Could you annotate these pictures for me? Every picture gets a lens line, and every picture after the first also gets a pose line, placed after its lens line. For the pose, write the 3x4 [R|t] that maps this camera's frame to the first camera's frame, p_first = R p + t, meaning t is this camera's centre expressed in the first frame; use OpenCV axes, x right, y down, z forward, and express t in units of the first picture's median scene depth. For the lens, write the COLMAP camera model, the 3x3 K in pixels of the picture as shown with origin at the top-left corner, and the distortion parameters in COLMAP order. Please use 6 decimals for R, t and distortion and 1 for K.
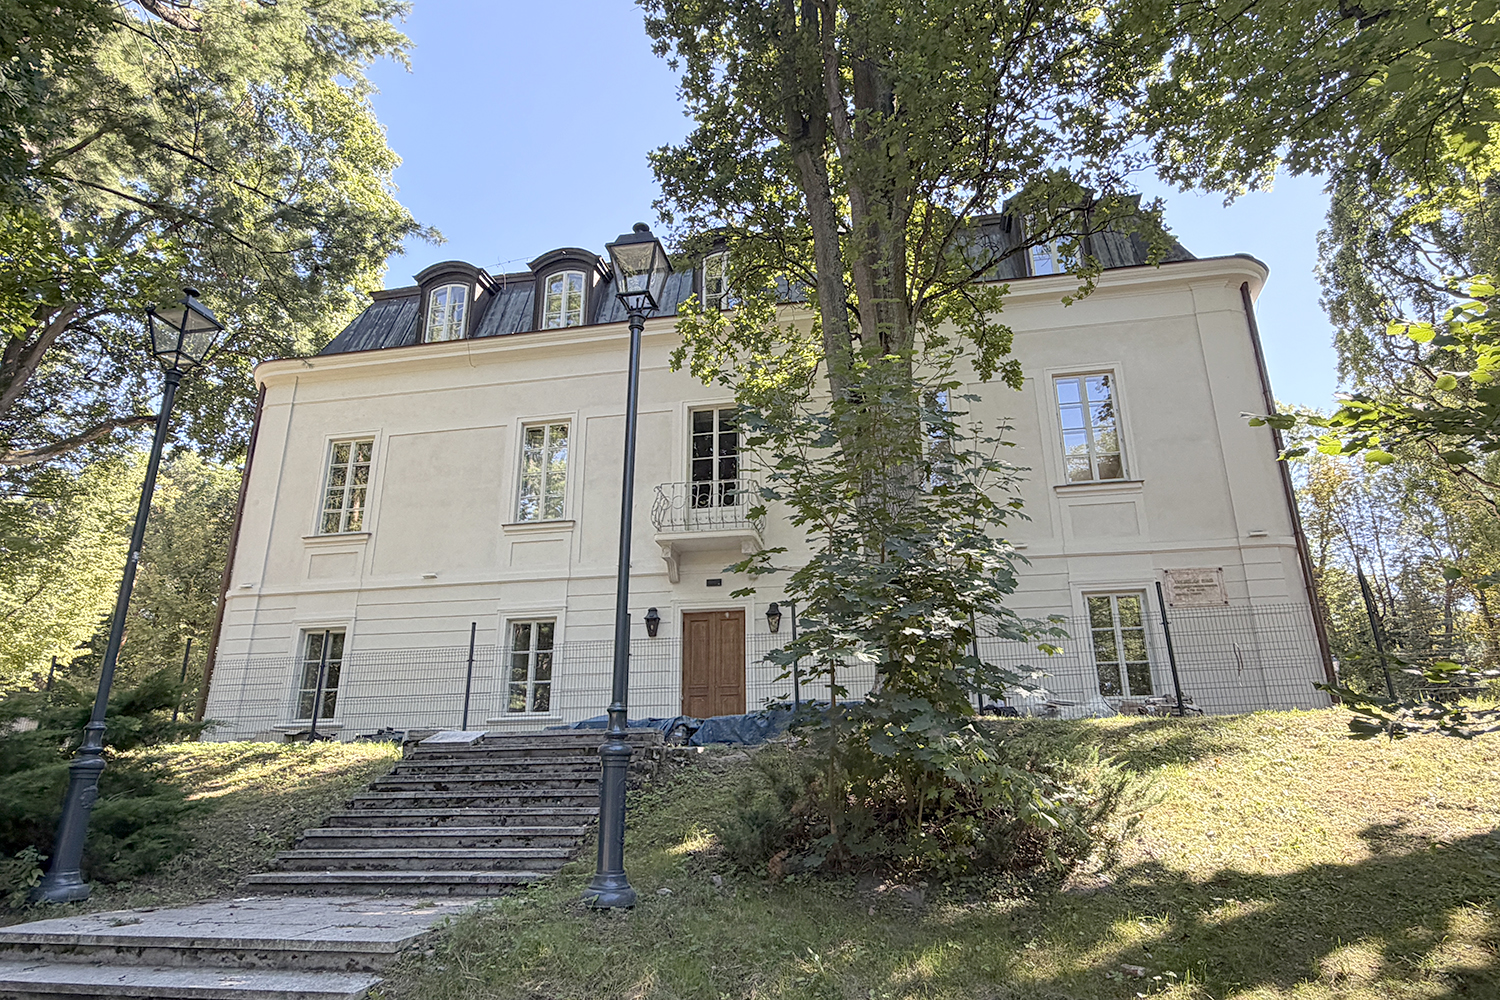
lens RADIAL K [[886.8, 0, 750.0], [0, 886.8, 500.0], [0, 0, 1]] dist [-0.000352, -0.000031]
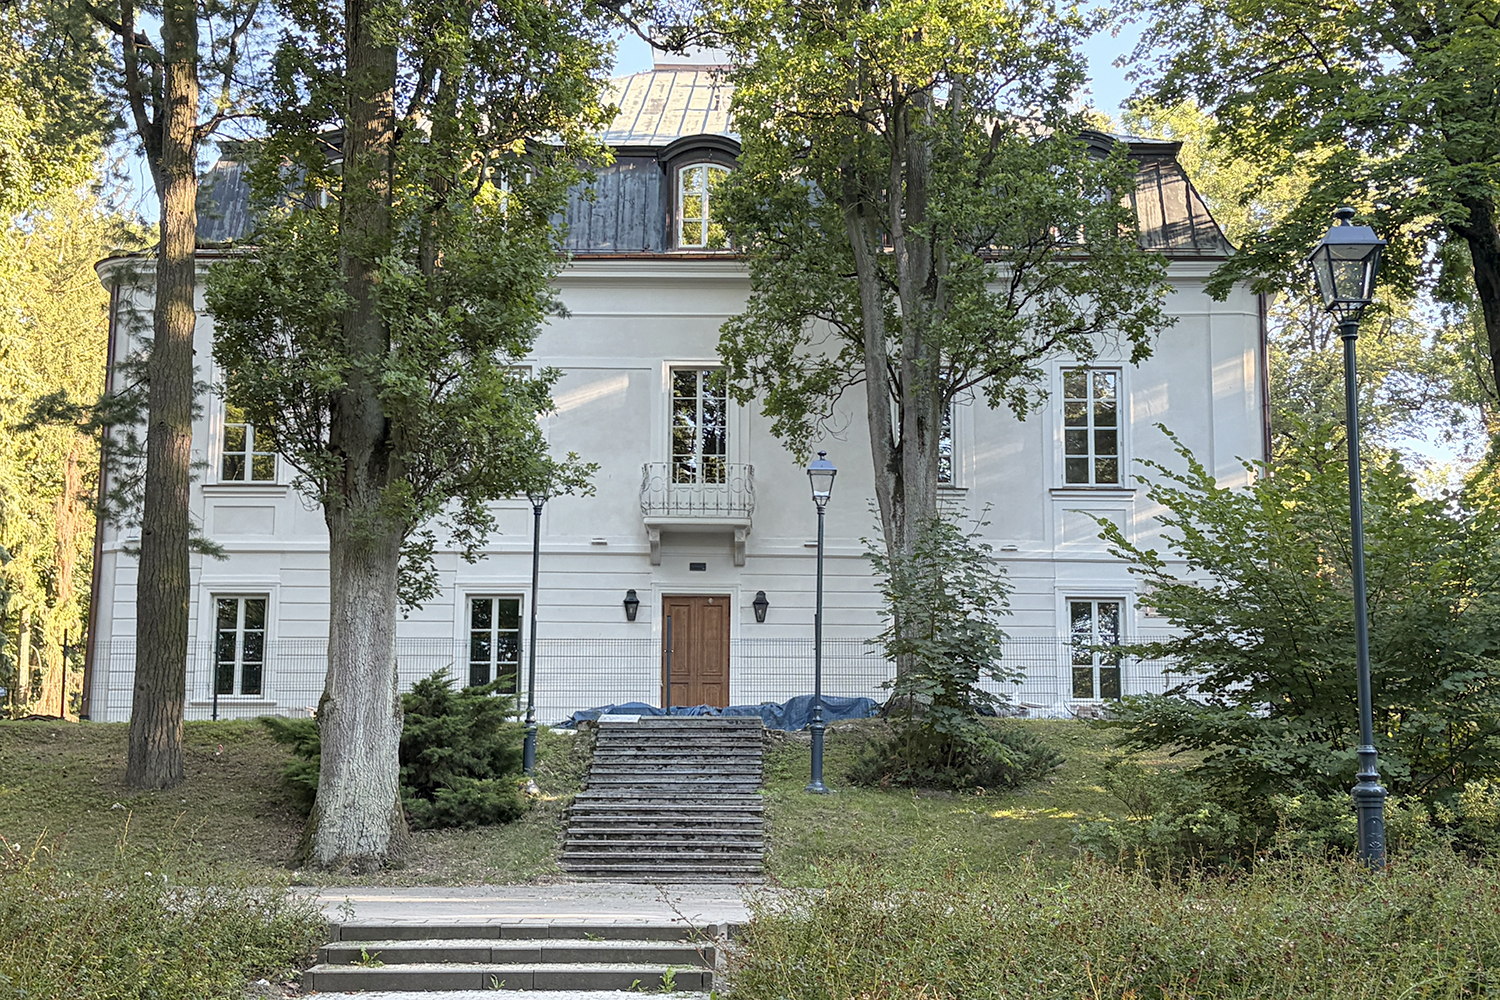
lens RADIAL K [[2326.8, 0, 753.7], [0, 2326.8, 537.8], [0, 0, 1]] dist [0.355315, -1.674506]
pose [[0.982300, 0.041281, 0.182710, -0.445067], [-0.072826, 0.982840, 0.169473, -0.369466], [-0.172578, -0.179779, 0.968450, -1.441740]]
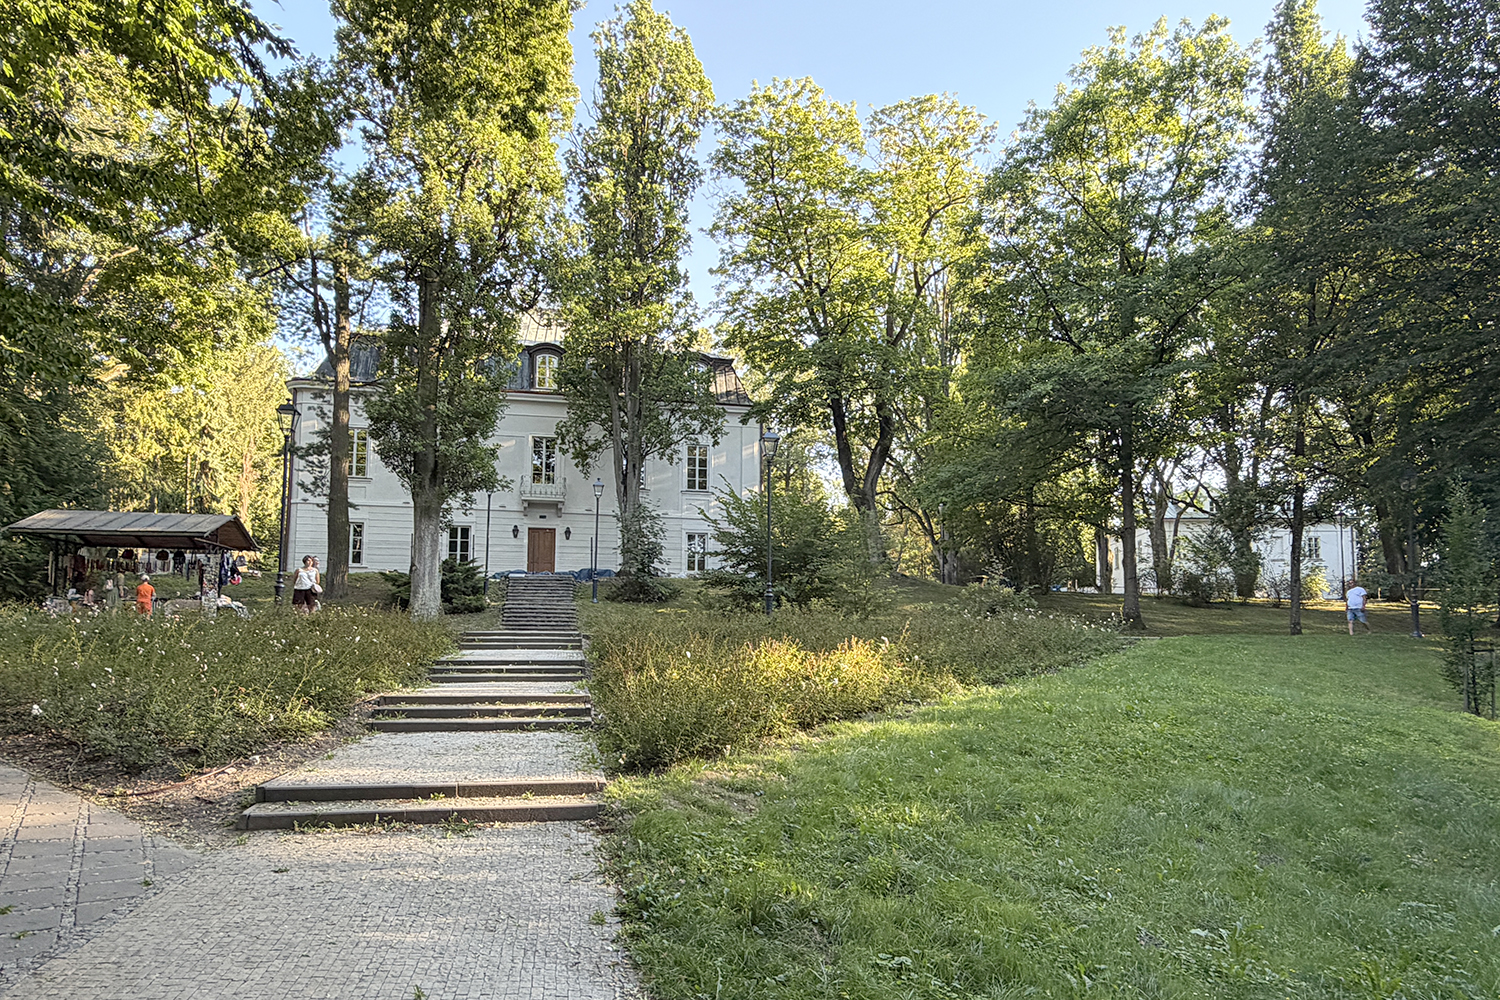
lens RADIAL K [[950.6, 0, 750.0], [0, 950.6, 500.0], [0, 0, 1]] dist [0.002350, 0.000249]
pose [[0.924997, 0.072787, 0.372937, -0.494556], [-0.134704, 0.980553, 0.142728, -0.402723], [-0.355296, -0.182259, 0.916813, -1.586439]]
